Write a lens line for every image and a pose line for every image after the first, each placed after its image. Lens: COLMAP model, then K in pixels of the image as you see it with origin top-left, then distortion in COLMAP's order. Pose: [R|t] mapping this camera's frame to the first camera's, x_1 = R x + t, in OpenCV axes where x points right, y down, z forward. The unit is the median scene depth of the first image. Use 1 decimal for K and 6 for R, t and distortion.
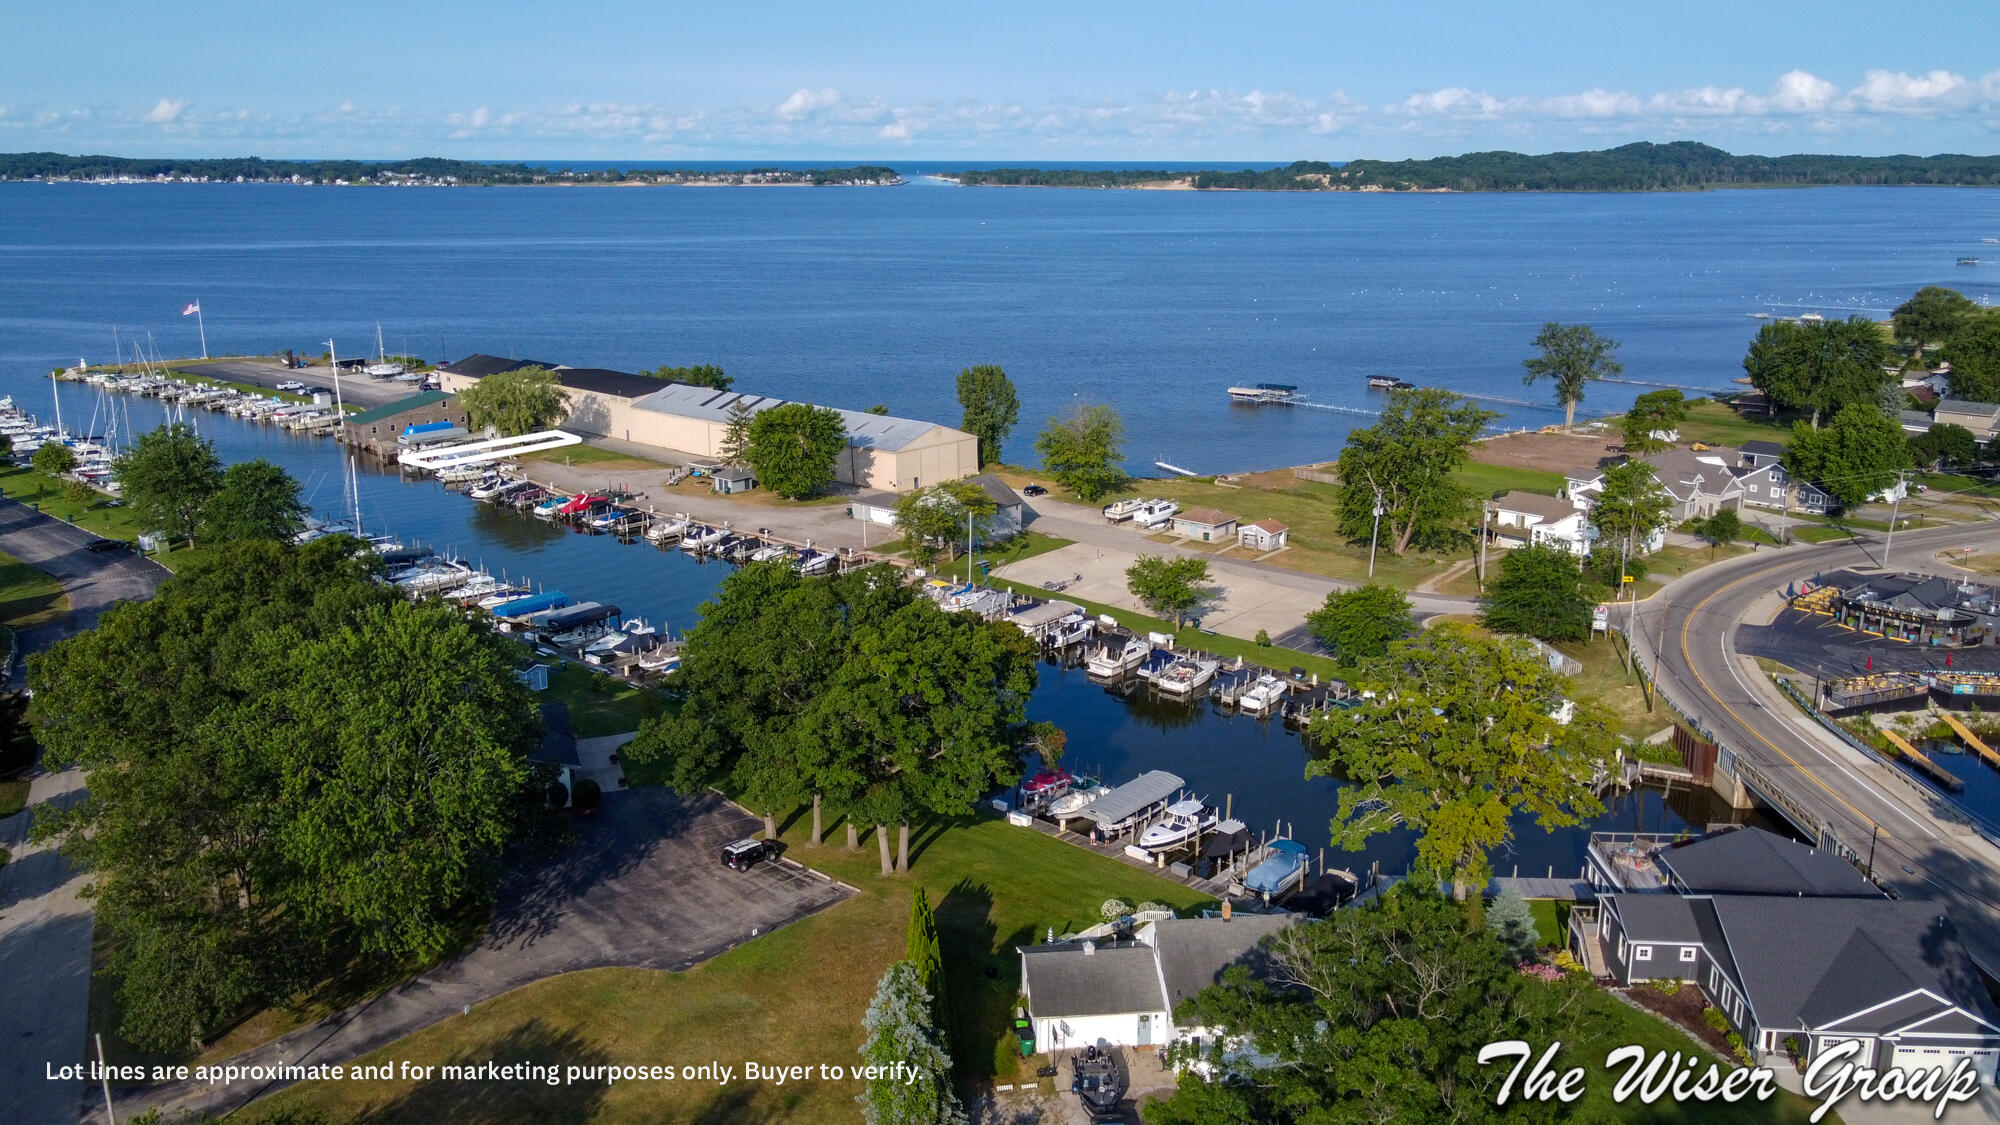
lens RADIAL K [[1549.6, 0, 995.0], [0, 1549.6, 565.7], [0, 0, 1]] dist [0.008284, 0.018641]
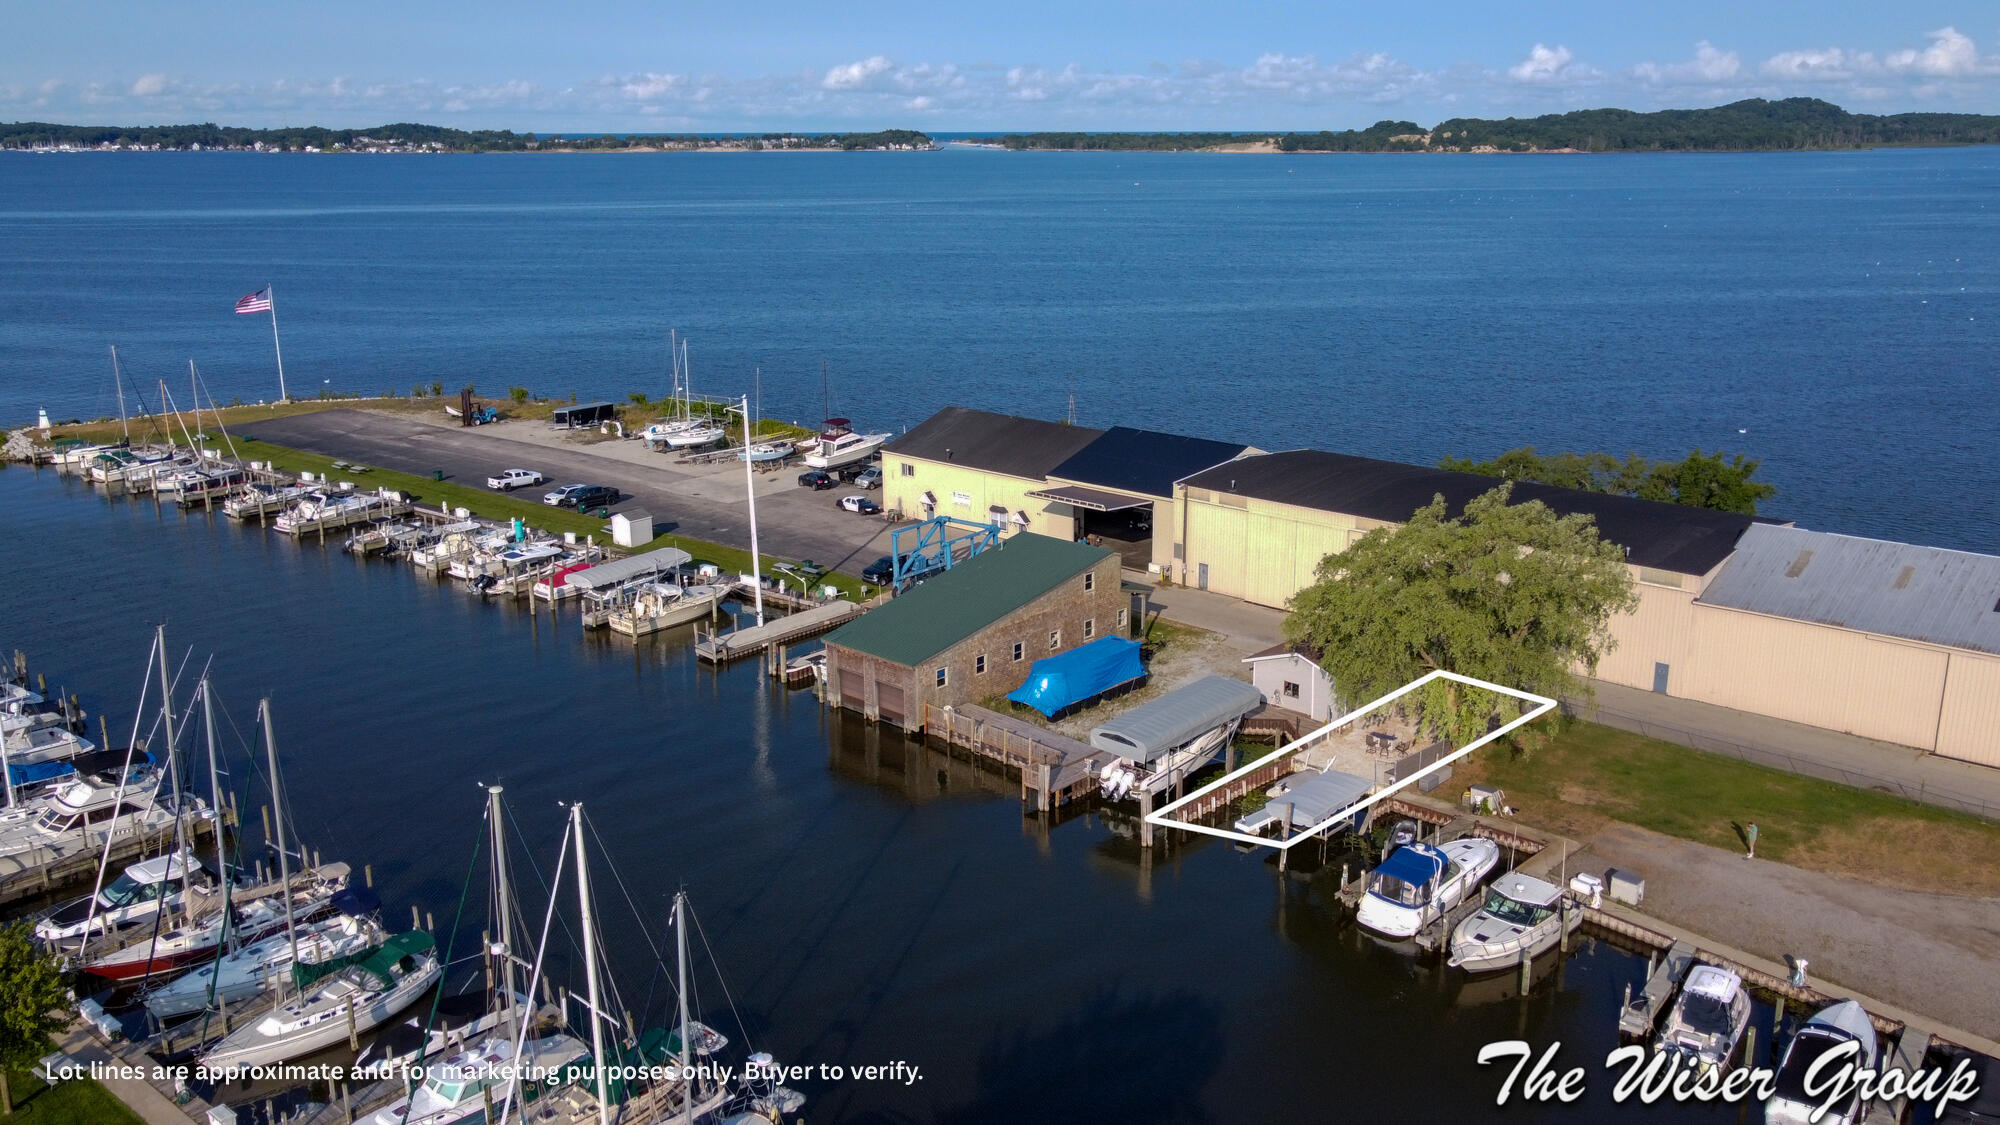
lens RADIAL K [[1549.6, 0, 1005.5], [0, 1549.6, 560.2], [0, 0, 1]] dist [0.008284, 0.018641]
pose [[0.999432, -0.011720, 0.031592, -0.060609], [0.011353, 0.999866, 0.011785, -0.017905], [-0.031726, -0.011419, 0.999431, 0.101291]]
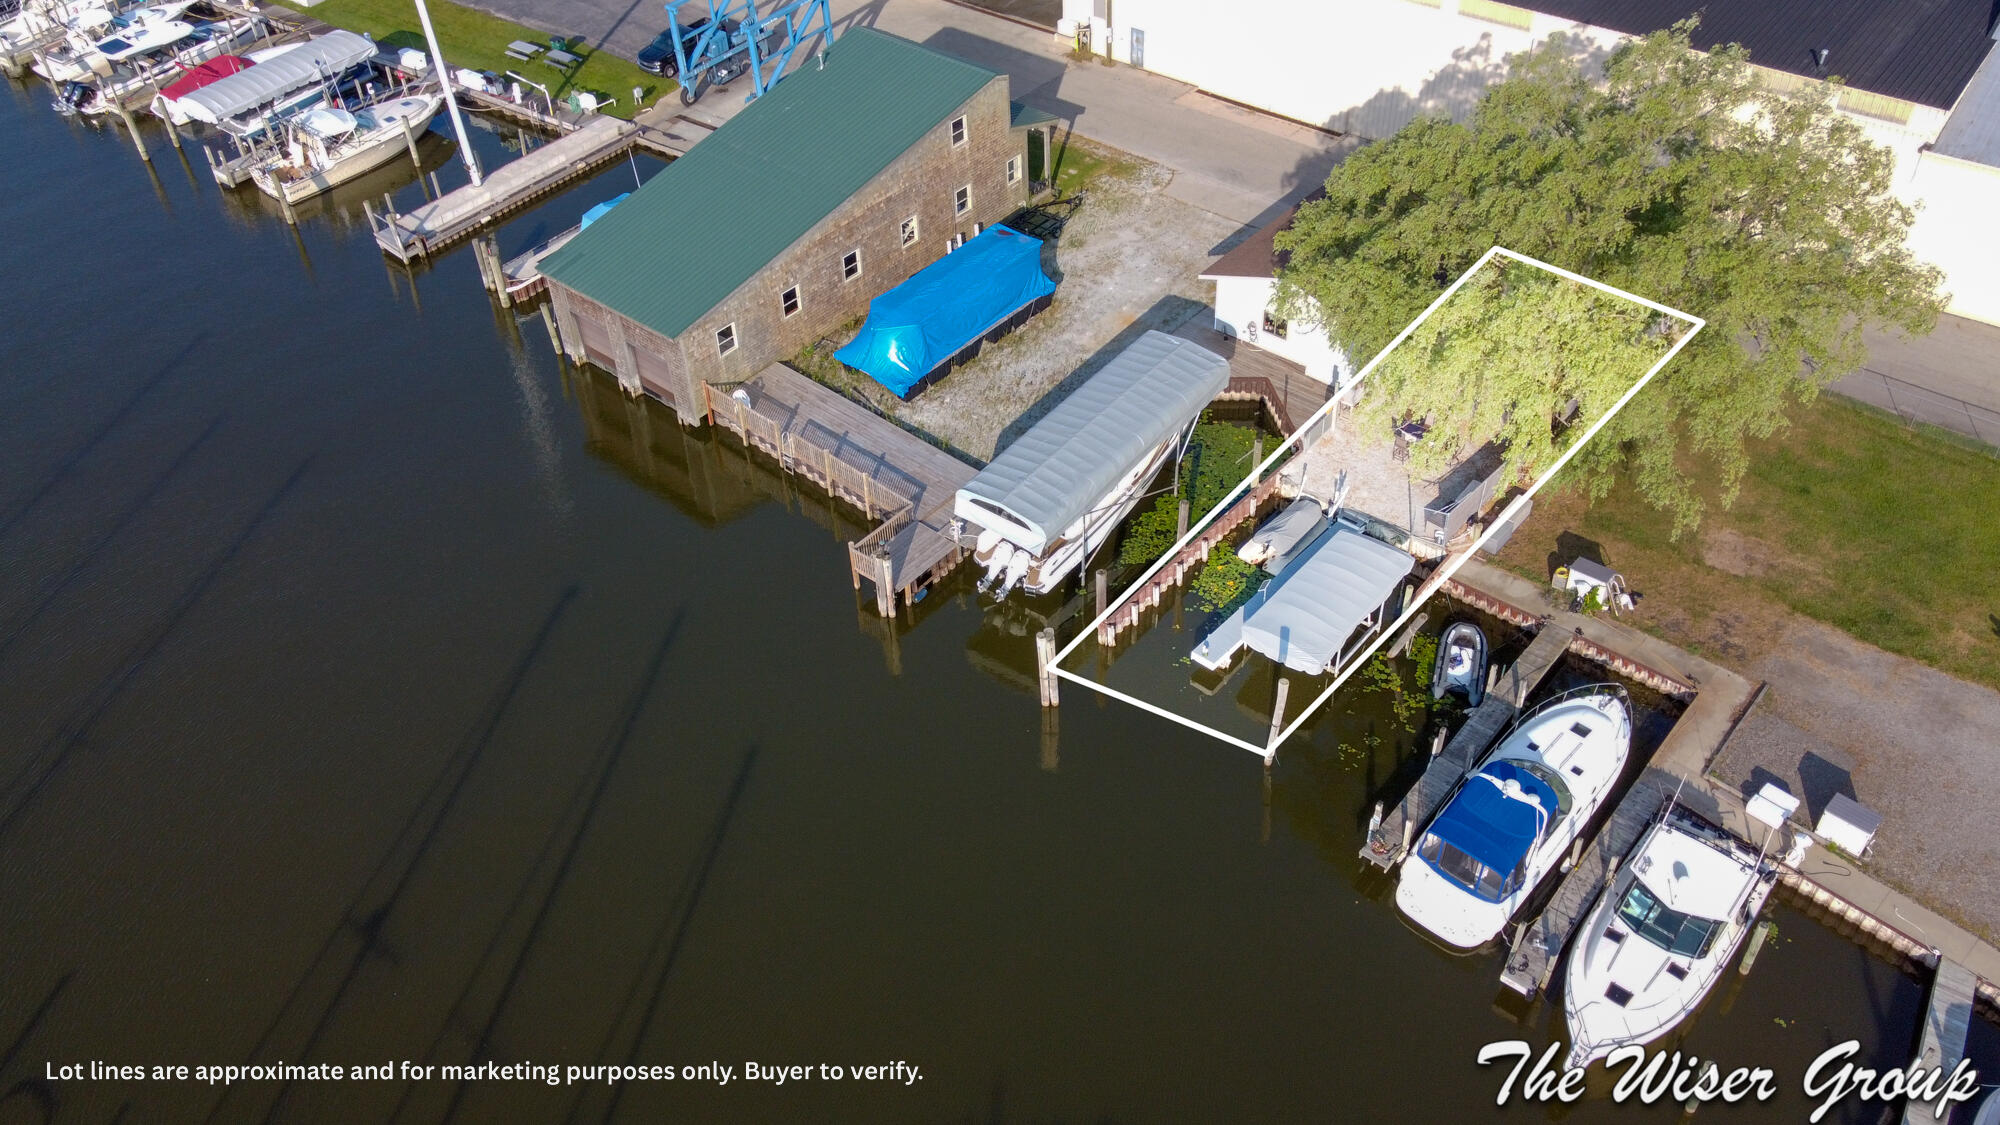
lens RADIAL K [[1549.6, 0, 1004.0], [0, 1549.6, 567.8], [0, 0, 1]] dist [0.008284, 0.018641]
pose [[0.995114, -0.085511, 0.049361, -0.057355], [0.054122, 0.890551, 0.451653, -0.023569], [-0.082580, -0.446774, 0.890827, 0.121203]]
